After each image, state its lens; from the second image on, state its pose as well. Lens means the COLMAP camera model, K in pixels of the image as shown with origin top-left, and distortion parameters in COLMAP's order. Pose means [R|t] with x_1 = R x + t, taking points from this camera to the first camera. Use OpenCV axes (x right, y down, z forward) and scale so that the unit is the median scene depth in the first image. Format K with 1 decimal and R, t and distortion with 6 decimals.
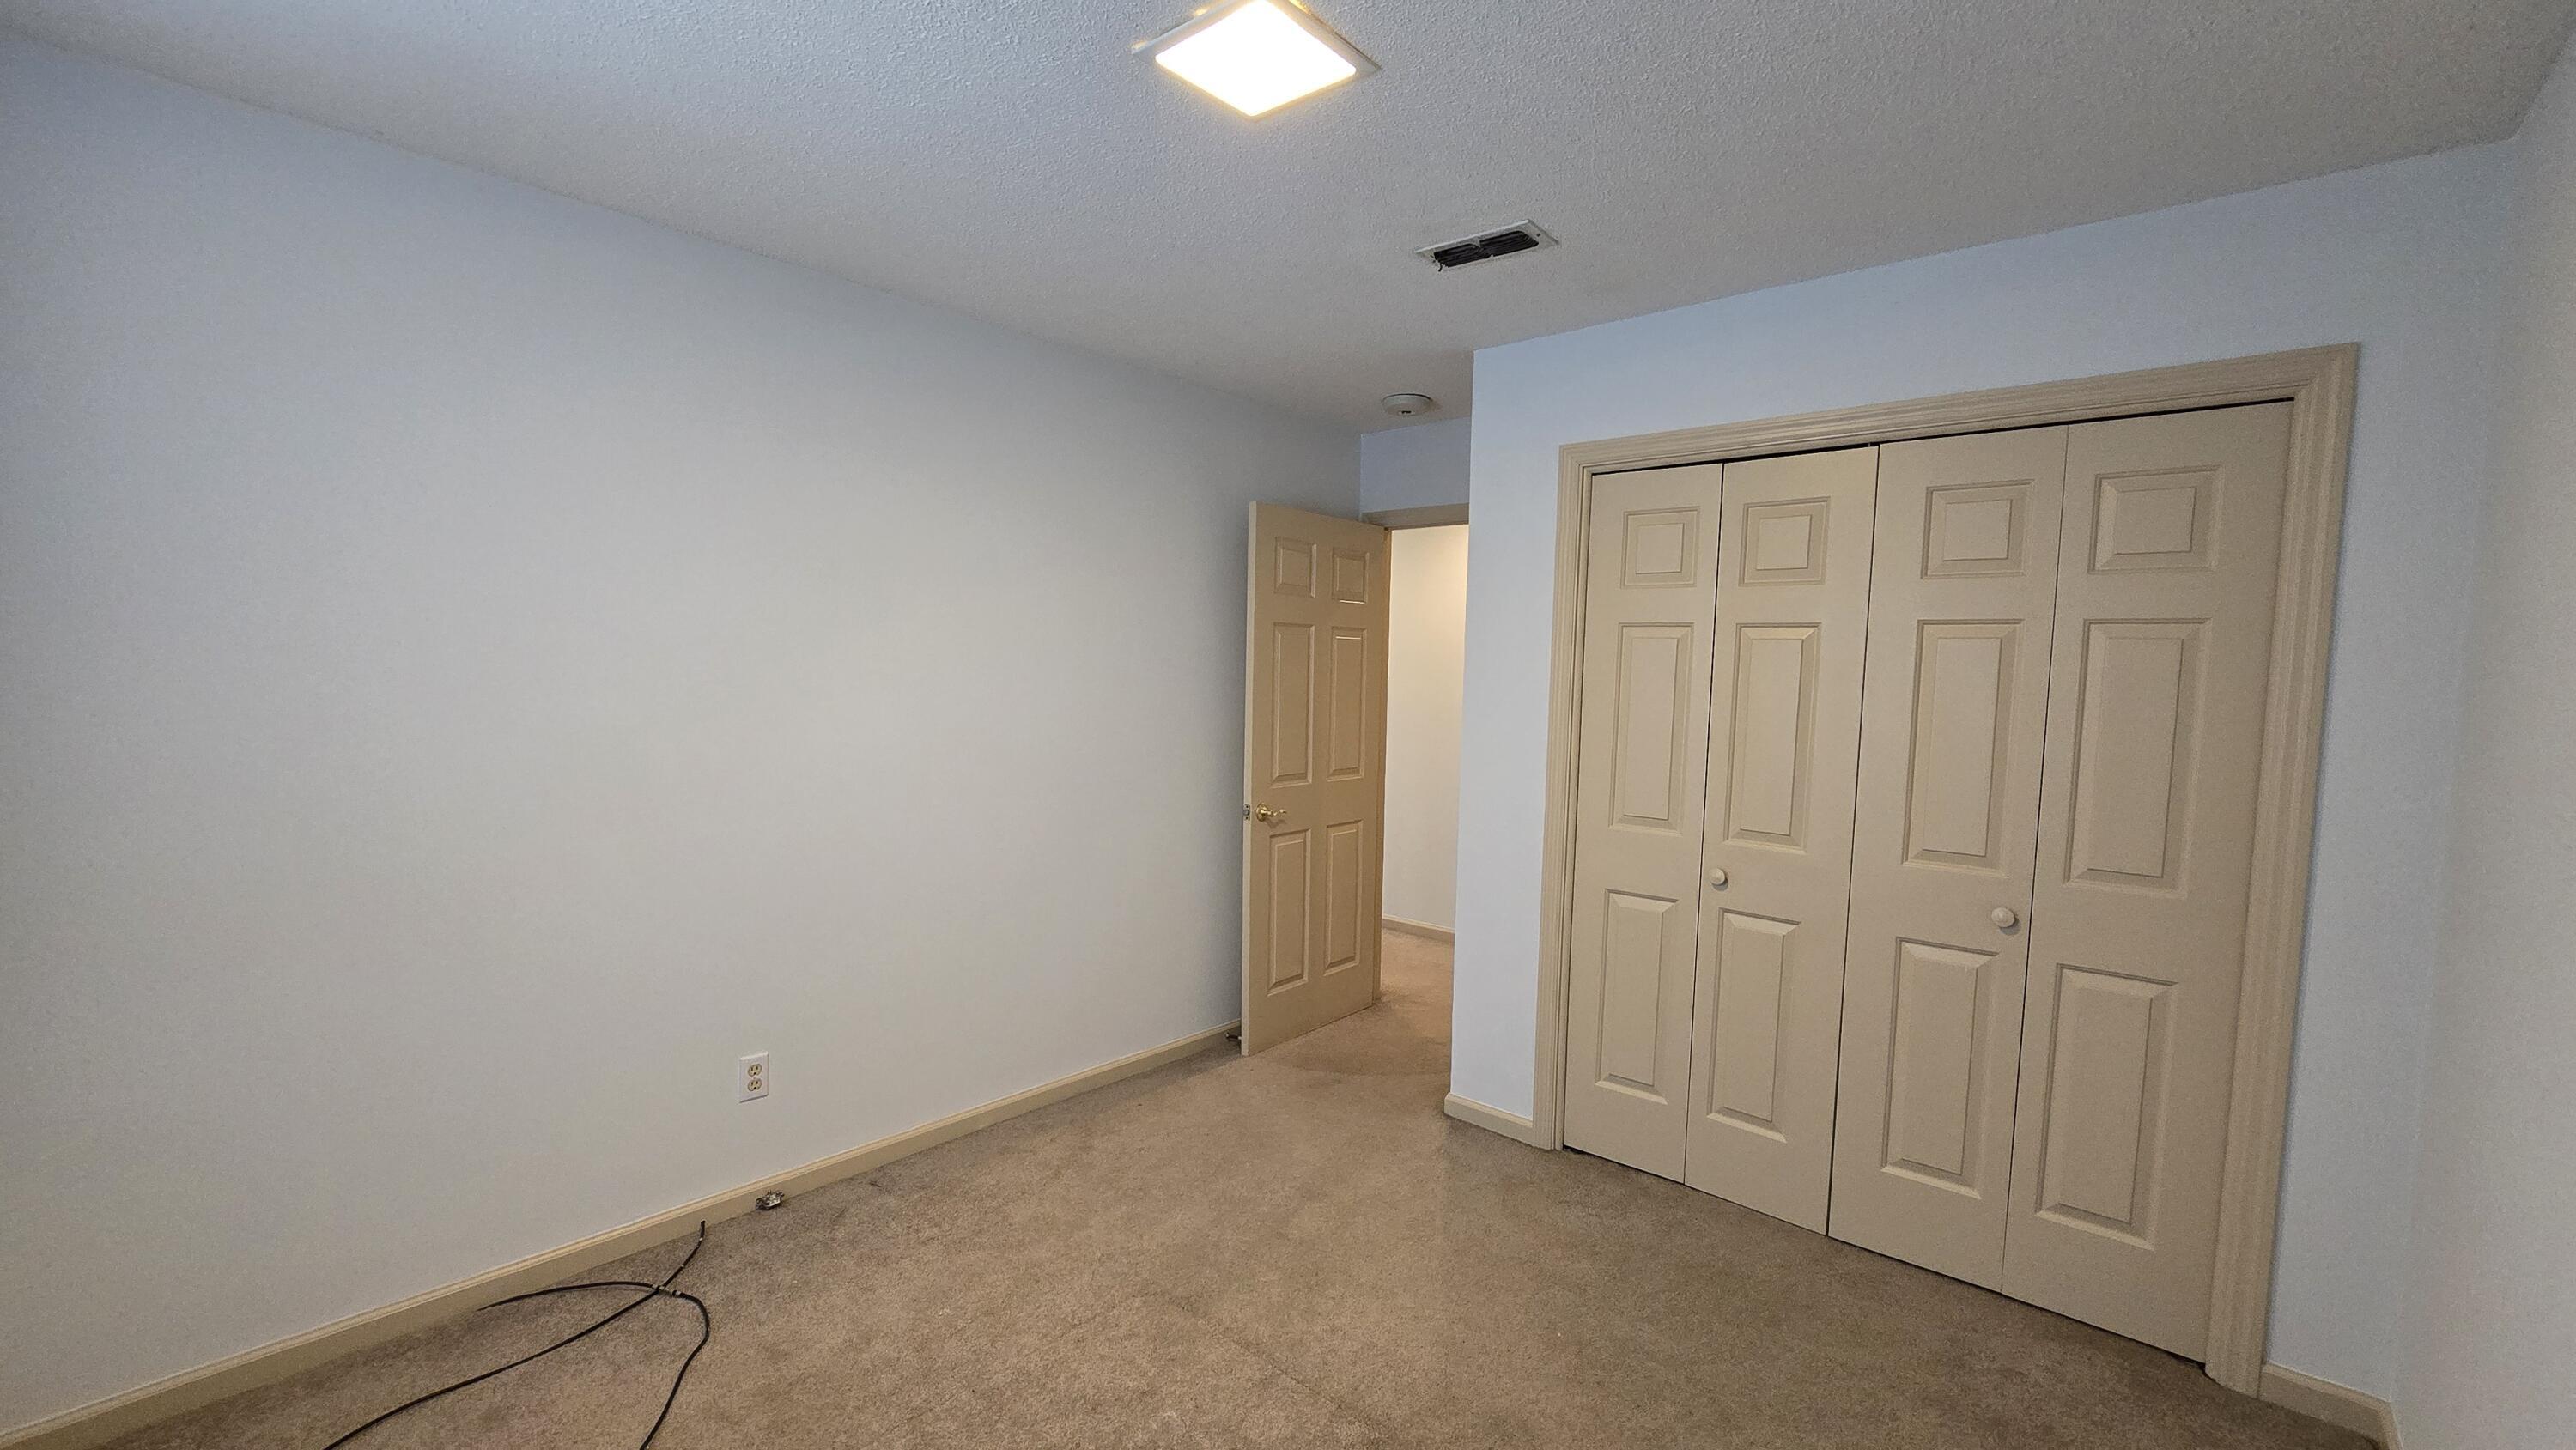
lens RADIAL K [[986.2, 0, 1290.2], [0, 986.2, 731.5], [0, 0, 1]] dist [0.029177, -0.000110]
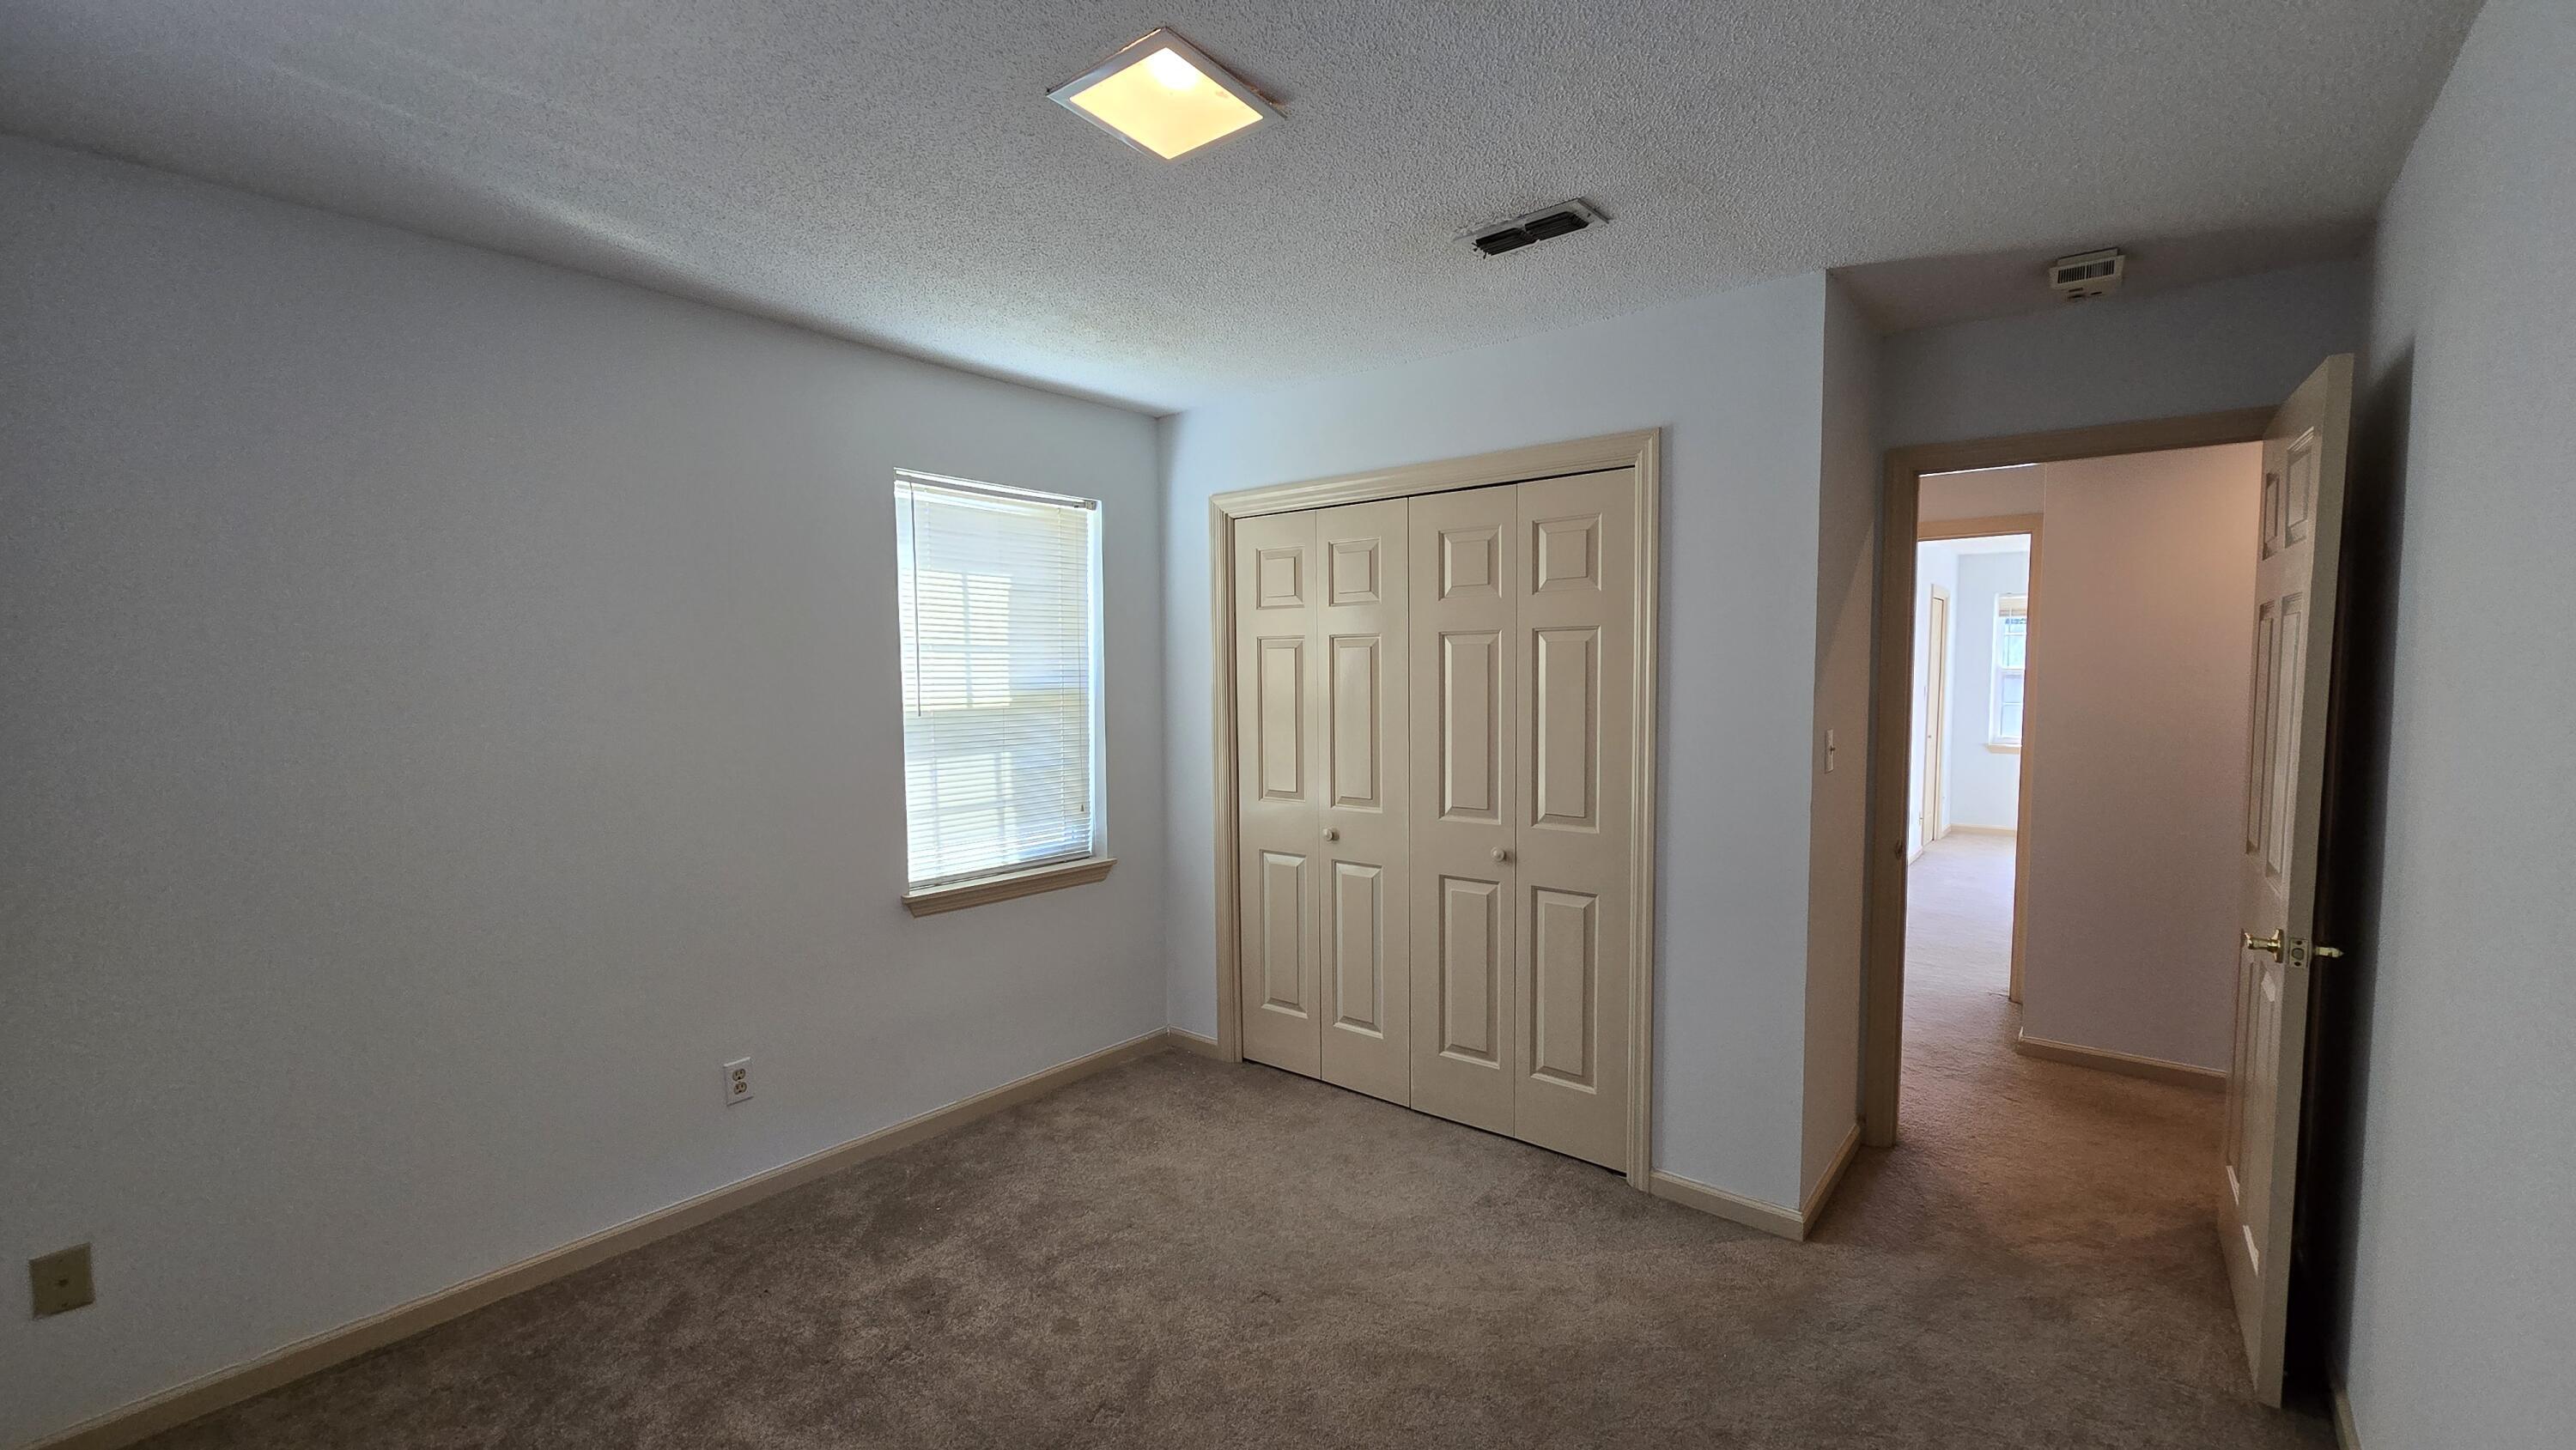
lens RADIAL K [[1052.3, 0, 1304.1], [0, 1052.3, 747.8], [0, 0, 1]] dist [-0.001299, -0.000499]
pose [[0.998444, -0.030729, -0.046526, 0.509029], [0.030601, 0.999526, -0.003459, 0.040916], [0.046610, 0.002030, 0.998911, -0.387623]]
